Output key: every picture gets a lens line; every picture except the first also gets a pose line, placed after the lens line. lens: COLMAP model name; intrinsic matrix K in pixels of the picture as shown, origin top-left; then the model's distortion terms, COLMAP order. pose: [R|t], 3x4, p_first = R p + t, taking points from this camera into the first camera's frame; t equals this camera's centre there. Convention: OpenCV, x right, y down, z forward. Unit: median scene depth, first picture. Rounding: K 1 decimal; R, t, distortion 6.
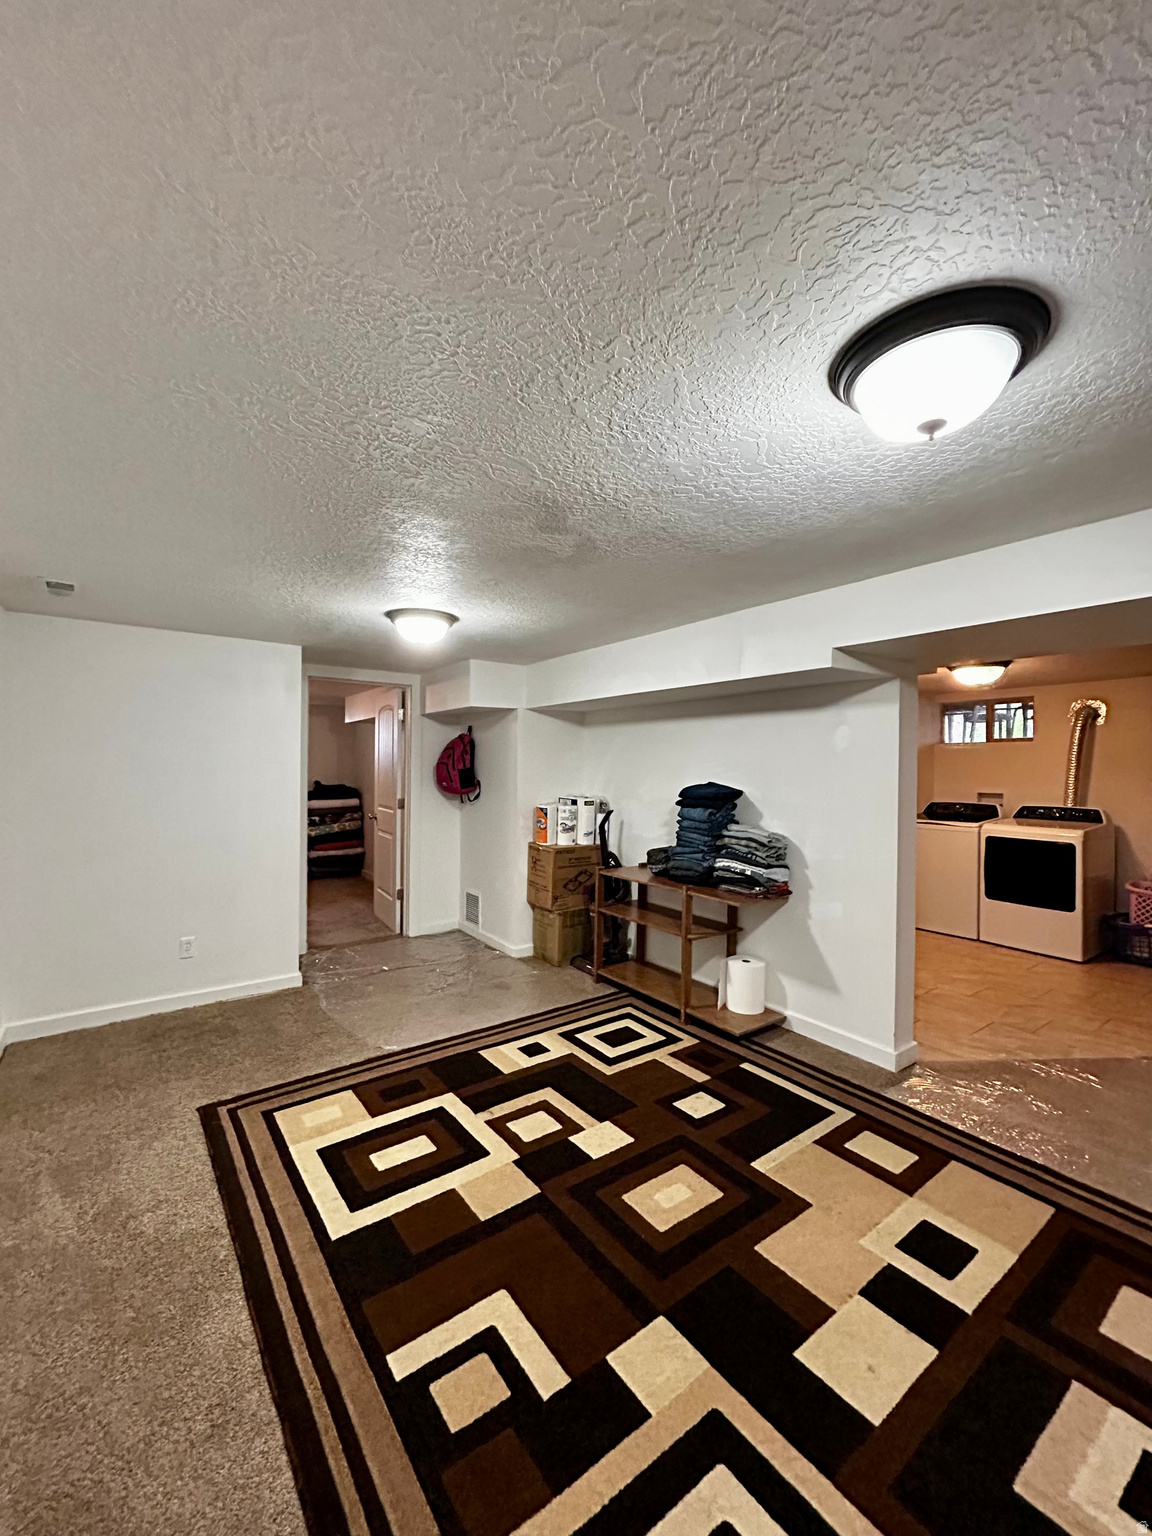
lens RADIAL K [[615.8, 0, 577.6], [0, 615.8, 766.2], [0, 0, 1]] dist [-0.001494, -0.000110]
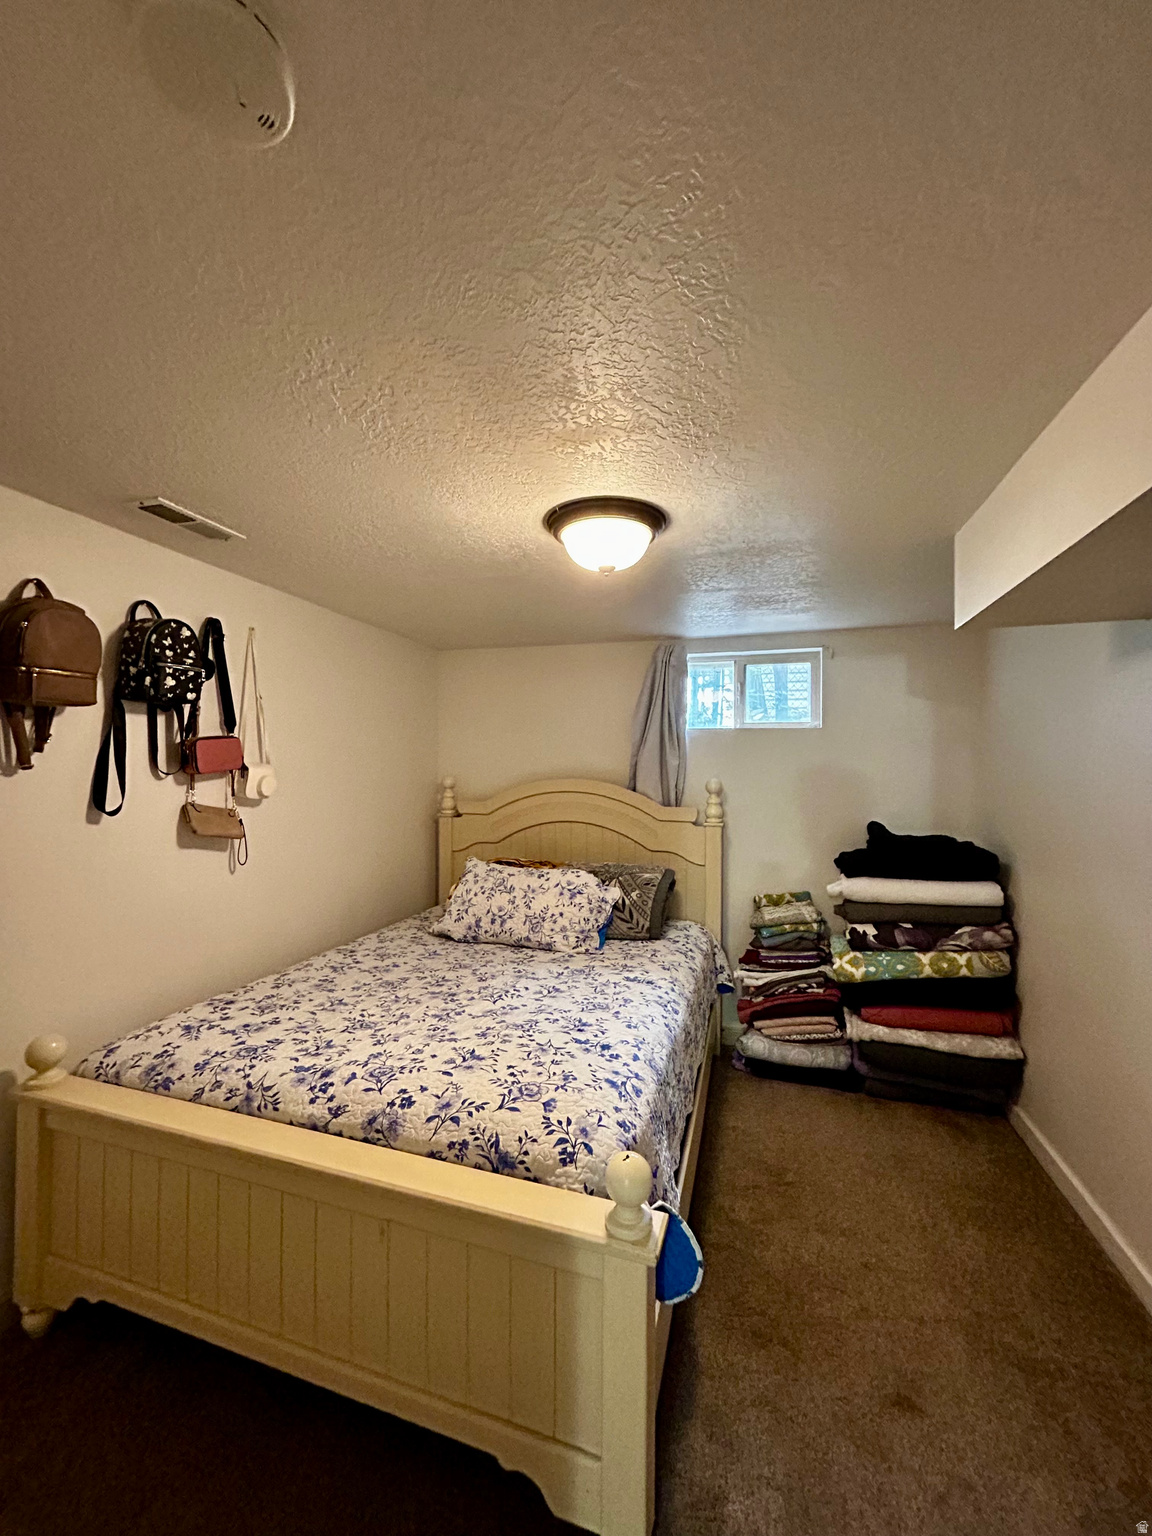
lens RADIAL K [[615.8, 0, 574.1], [0, 615.8, 764.1], [0, 0, 1]] dist [-0.001494, -0.000110]
pose [[0.606534, -0.003030, -0.795052, -0.233950], [-0.004390, 0.999965, -0.007159, -0.009543], [0.795045, 0.007832, 0.606499, 0.623219]]
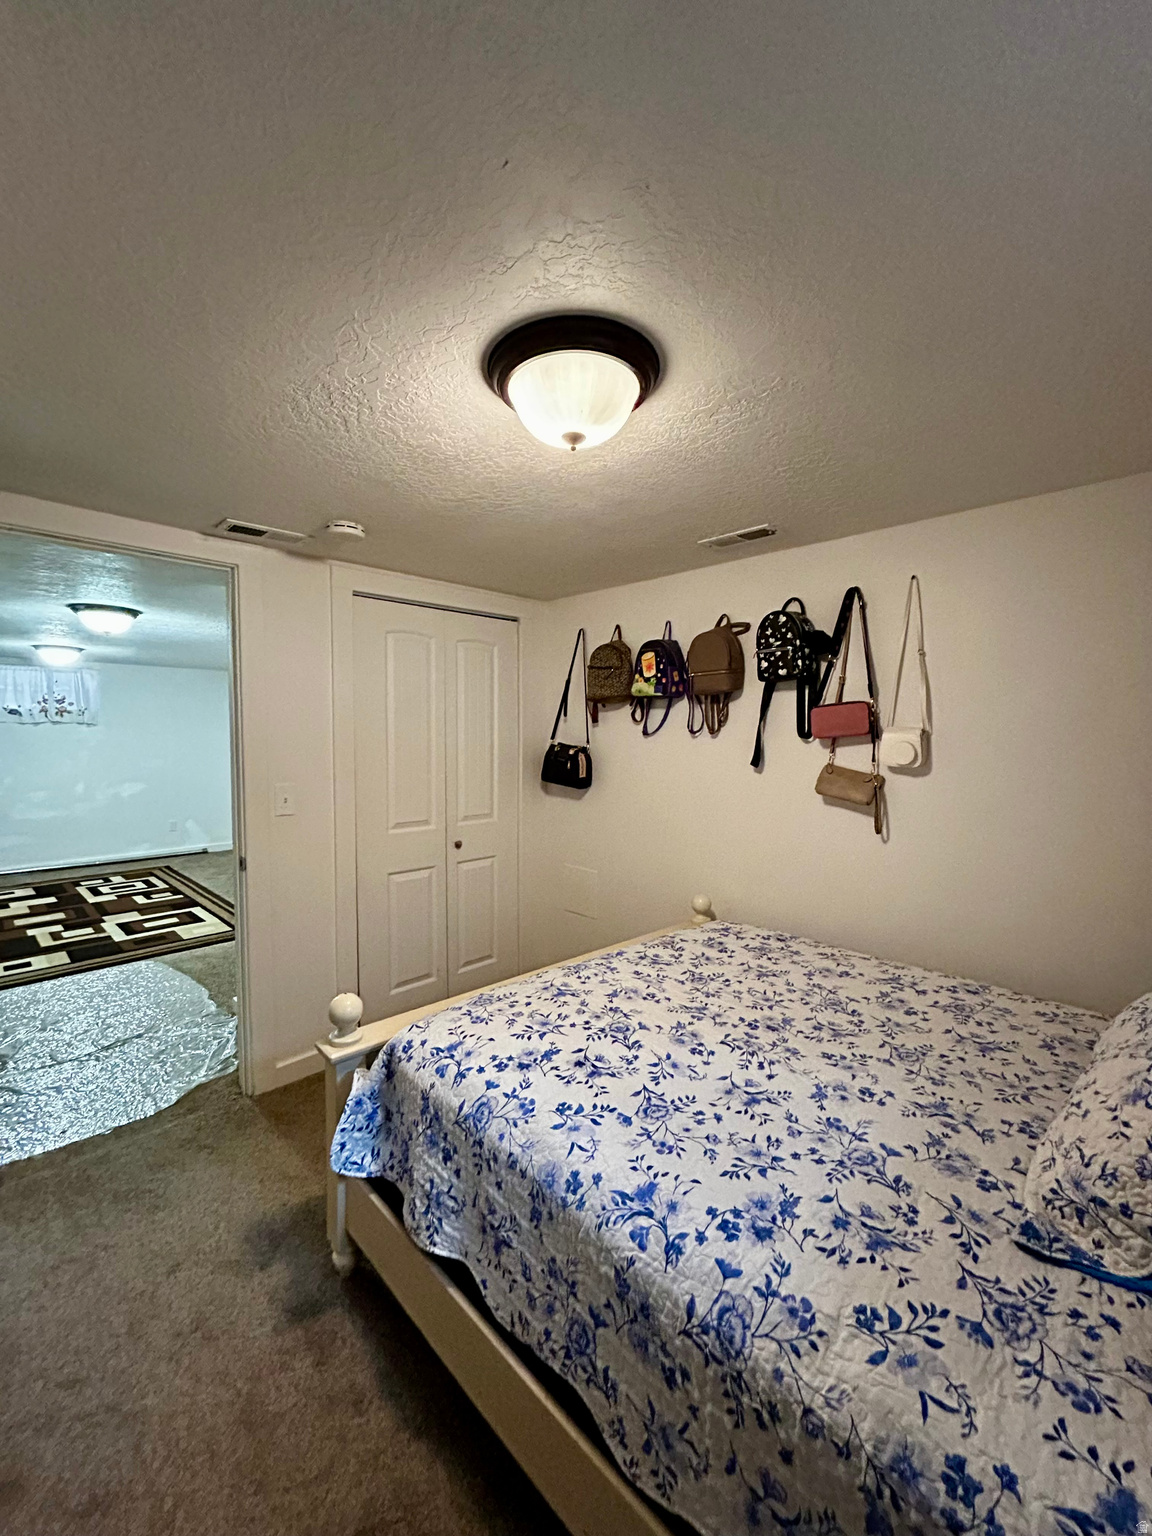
lens RADIAL K [[615.8, 0, 580.1], [0, 615.8, 771.0], [0, 0, 1]] dist [-0.001494, -0.000110]
pose [[-0.986957, 0.004391, -0.160925, -0.517226], [-0.005533, 0.998112, 0.061168, -0.007428], [0.160889, 0.061260, -0.985069, 1.204684]]
